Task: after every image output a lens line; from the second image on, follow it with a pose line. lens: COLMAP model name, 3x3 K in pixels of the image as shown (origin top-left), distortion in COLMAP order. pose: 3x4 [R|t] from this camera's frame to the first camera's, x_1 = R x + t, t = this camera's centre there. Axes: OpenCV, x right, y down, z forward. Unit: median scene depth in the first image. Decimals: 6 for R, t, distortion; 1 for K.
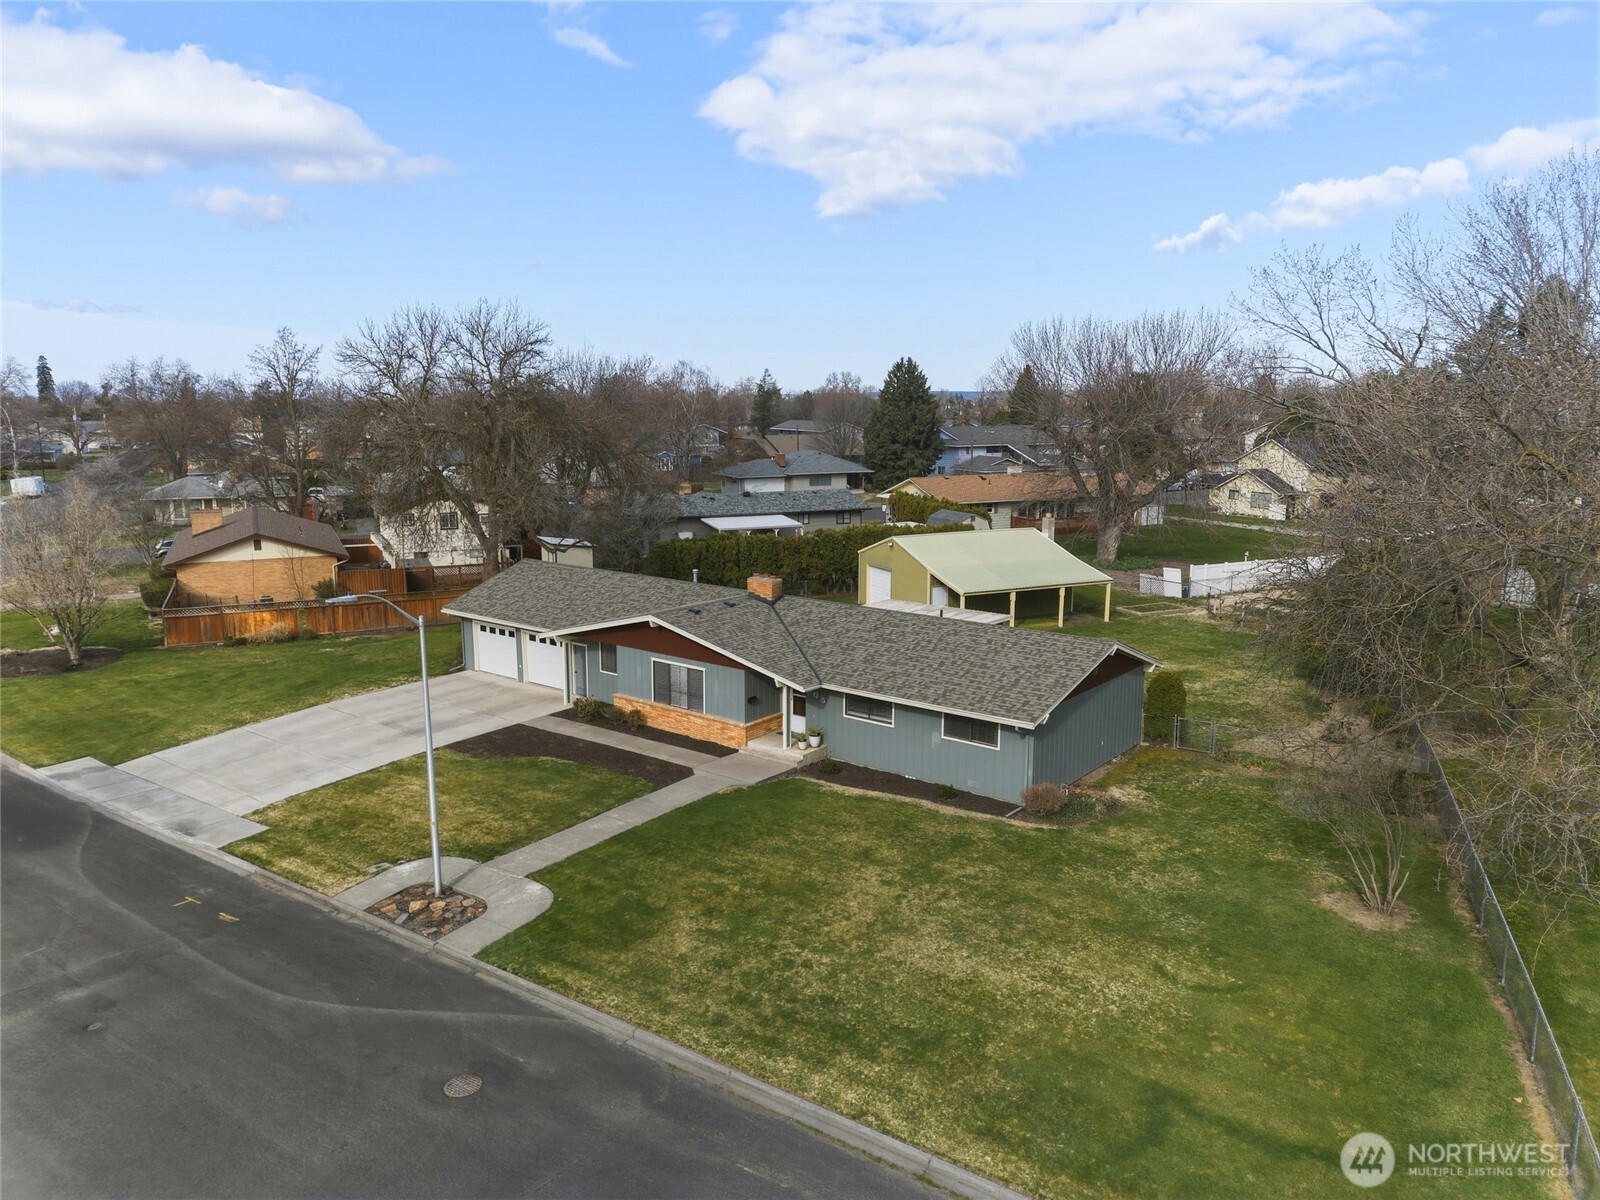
lens RADIAL K [[1130.6, 0, 800.0], [0, 1130.6, 600.0], [0, 0, 1]] dist [0.047183, -0.053462]
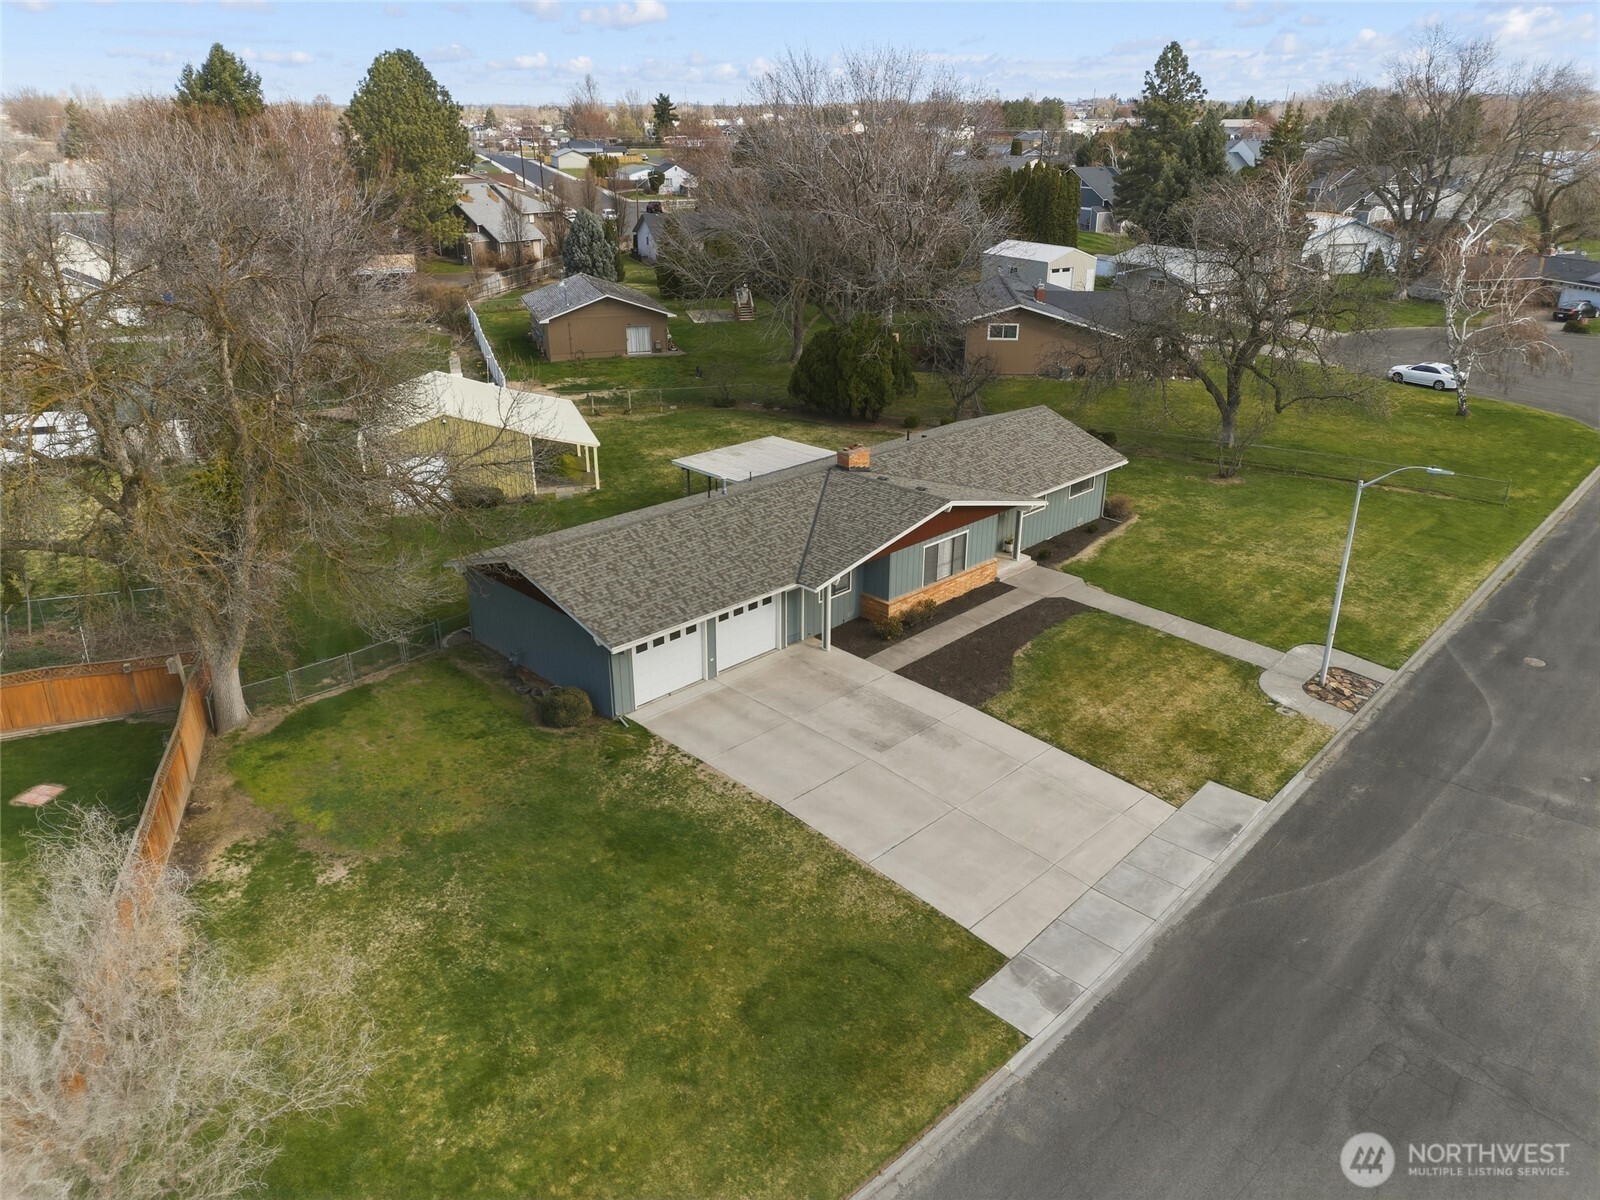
lens RADIAL K [[1130.6, 0, 800.0], [0, 1130.6, 600.0], [0, 0, 1]] dist [0.047183, -0.053462]
pose [[0.122141, -0.390634, 0.912407, -1.346817], [0.172652, 0.913637, 0.368048, -0.367524], [-0.977381, 0.112575, 0.179037, 1.154306]]
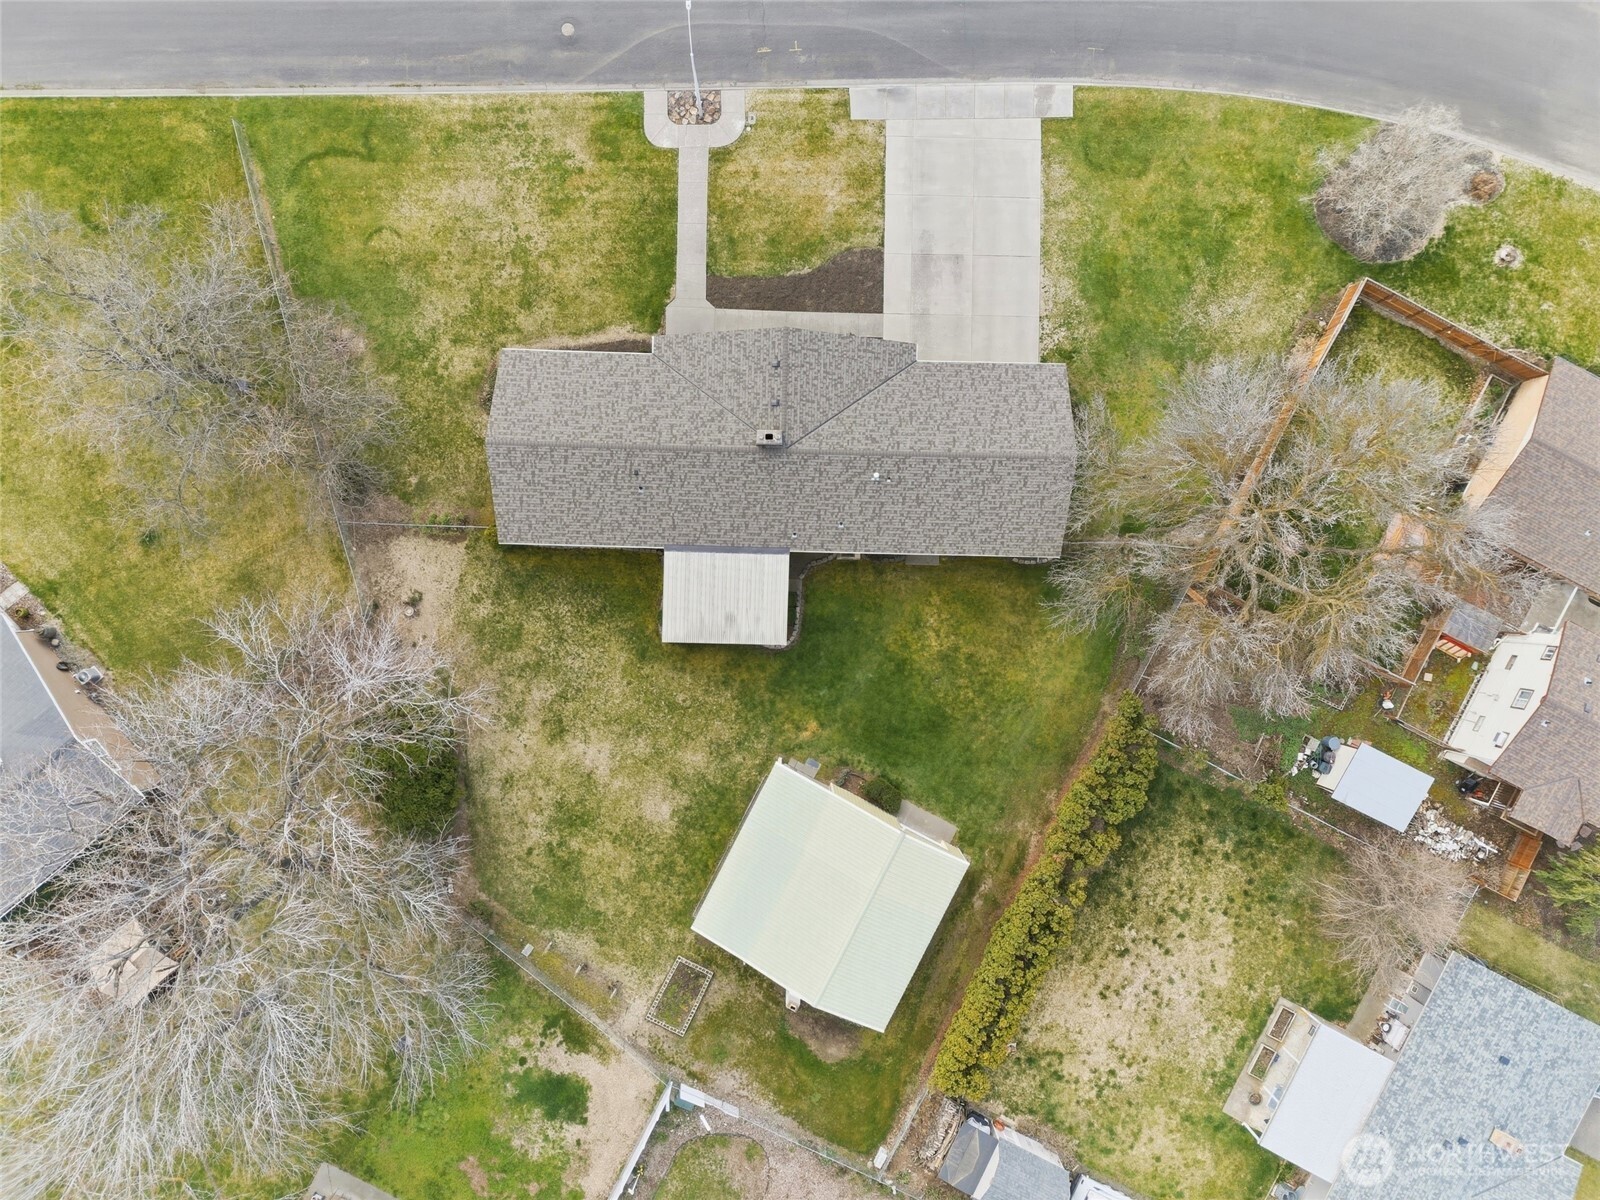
lens RADIAL K [[1130.6, 0, 800.0], [0, 1130.6, 600.0], [0, 0, 1]] dist [0.047183, -0.053462]
pose [[-0.798089, 0.602518, -0.005106, 0.077859], [-0.113701, -0.142274, 0.983275, -1.703742], [0.591714, 0.785322, 0.182054, 1.227087]]
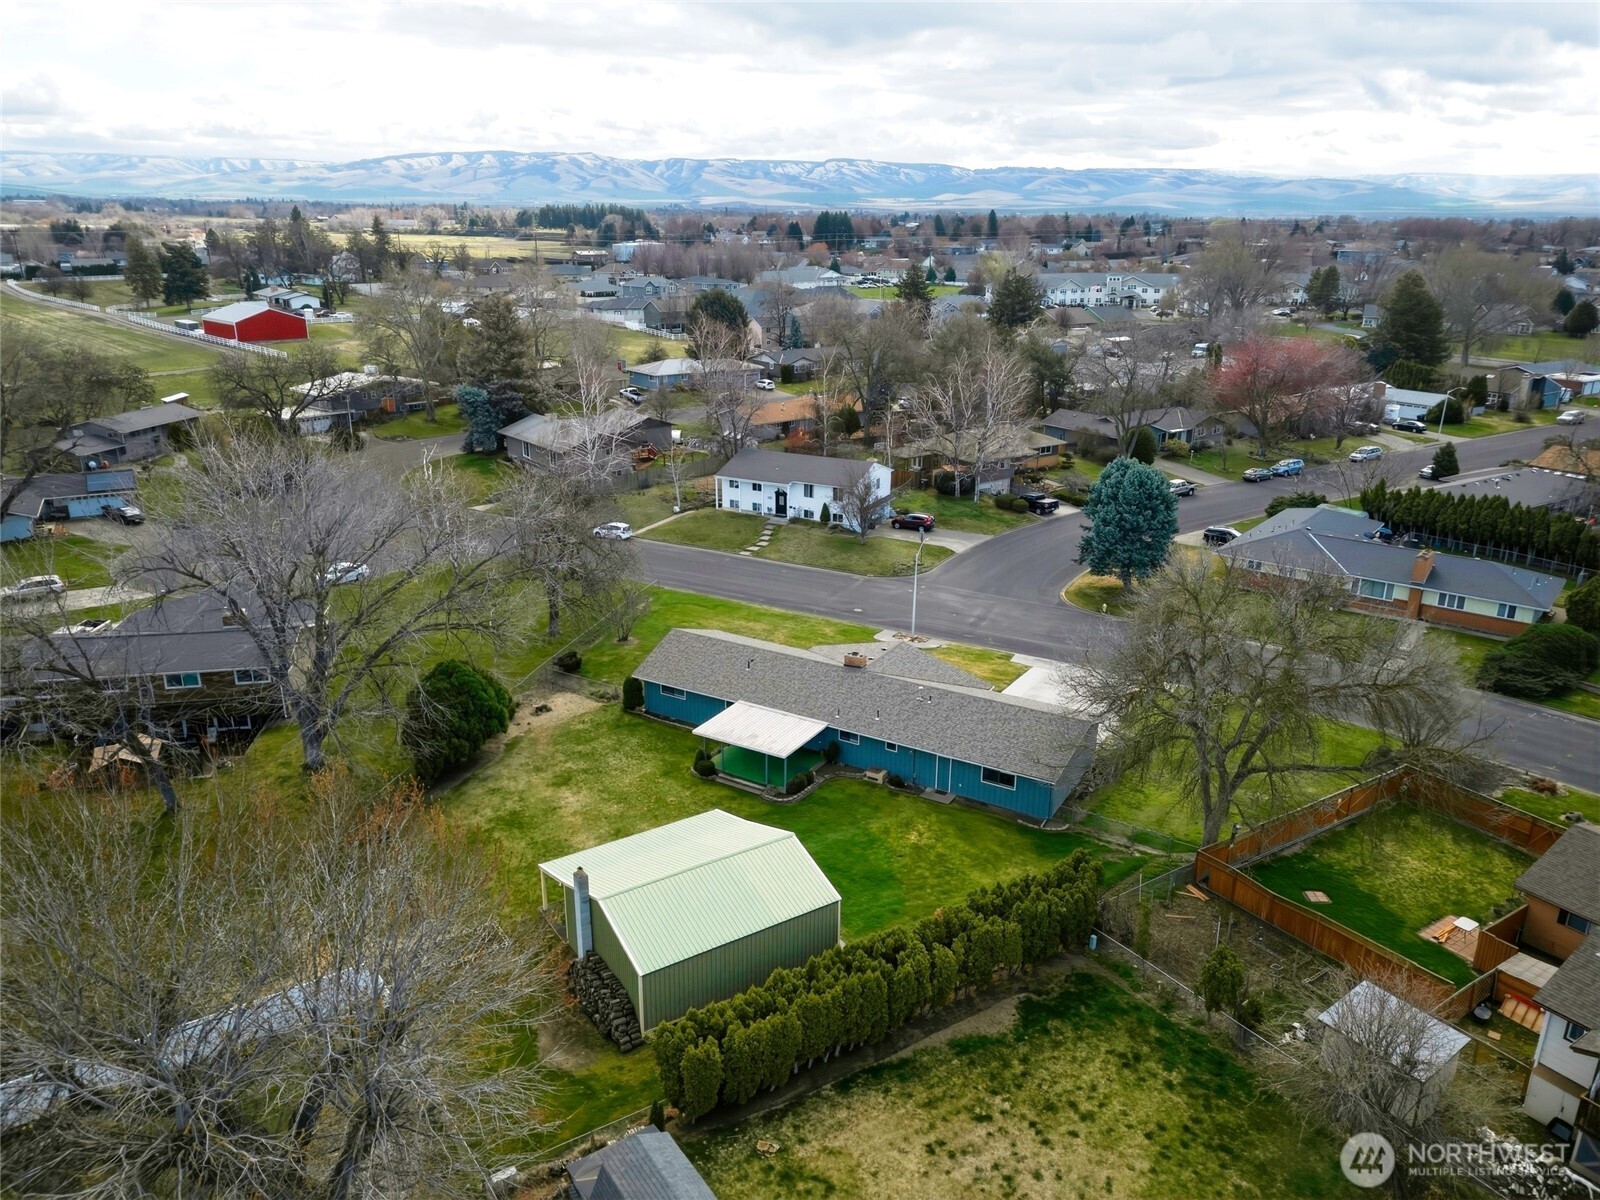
lens RADIAL K [[1131.4, 0, 800.0], [0, 1131.4, 600.0], [0, 0, 1]] dist [0.041548, -0.038265]
pose [[-0.990791, 0.038183, -0.129905, 0.337252], [-0.027523, 0.882590, 0.469337, -1.122067], [0.132573, 0.468590, -0.873411, 3.131218]]
